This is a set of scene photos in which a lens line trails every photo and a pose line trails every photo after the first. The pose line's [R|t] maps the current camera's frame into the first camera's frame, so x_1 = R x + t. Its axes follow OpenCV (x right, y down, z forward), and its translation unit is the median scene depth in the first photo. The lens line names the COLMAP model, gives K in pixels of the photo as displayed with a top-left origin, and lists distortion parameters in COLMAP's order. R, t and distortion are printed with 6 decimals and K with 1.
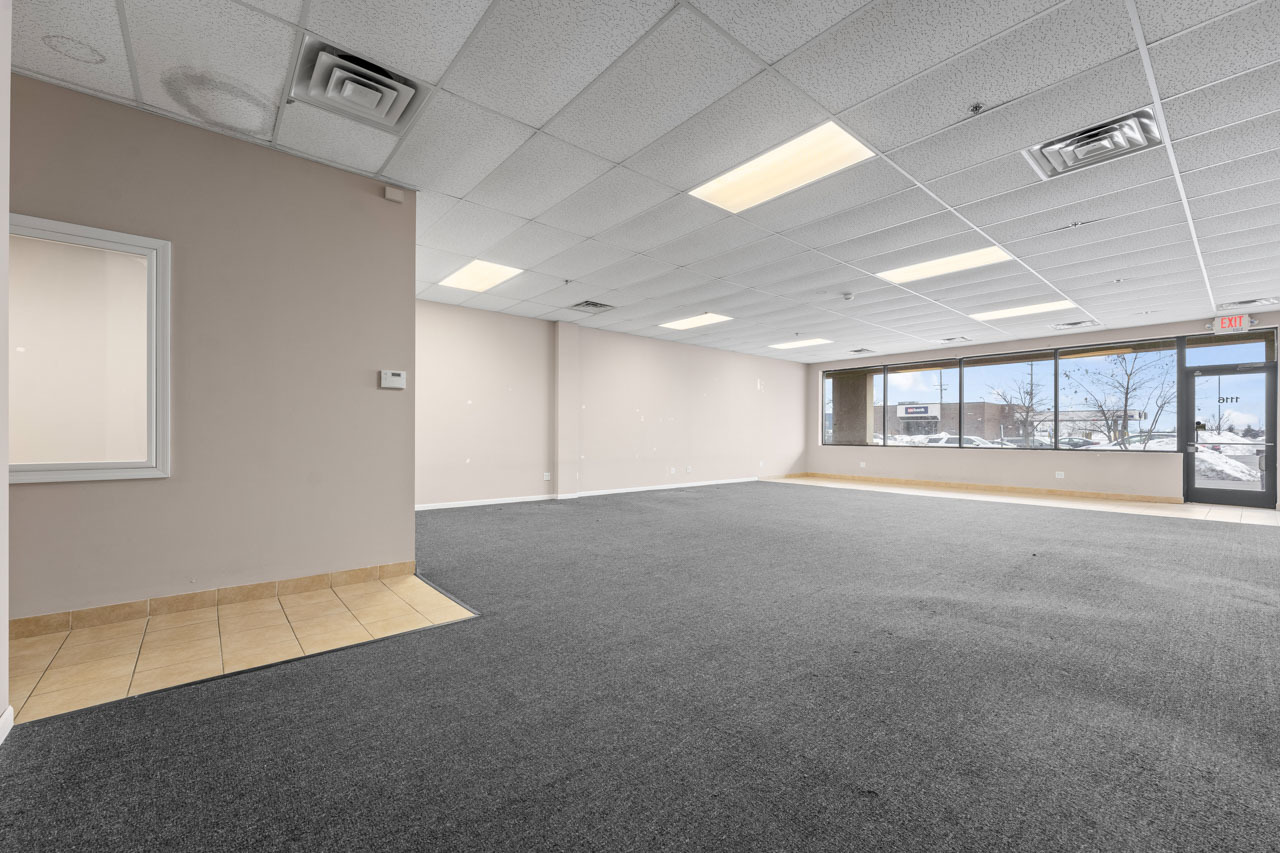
lens RADIAL K [[516.7, 0, 633.5], [0, 516.7, 436.4], [0, 0, 1]] dist [0.000429, 0.000350]
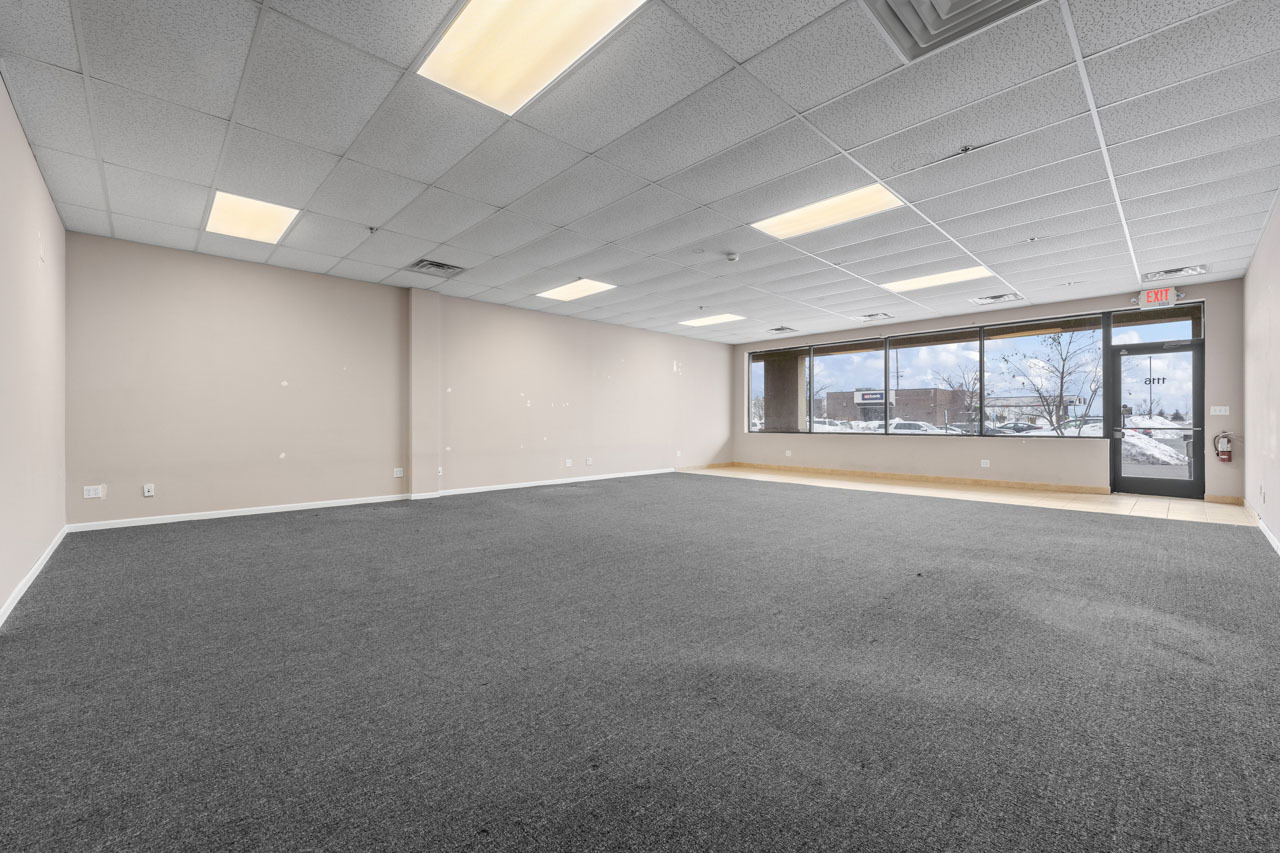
lens RADIAL K [[516.7, 0, 636.1], [0, 516.7, 422.9], [0, 0, 1]] dist [0.000429, 0.000350]
pose [[0.997950, -0.005623, 0.063747, 0.172313], [0.005727, 0.999983, -0.001448, -0.000065], [-0.063737, 0.001810, 0.997965, 0.143234]]
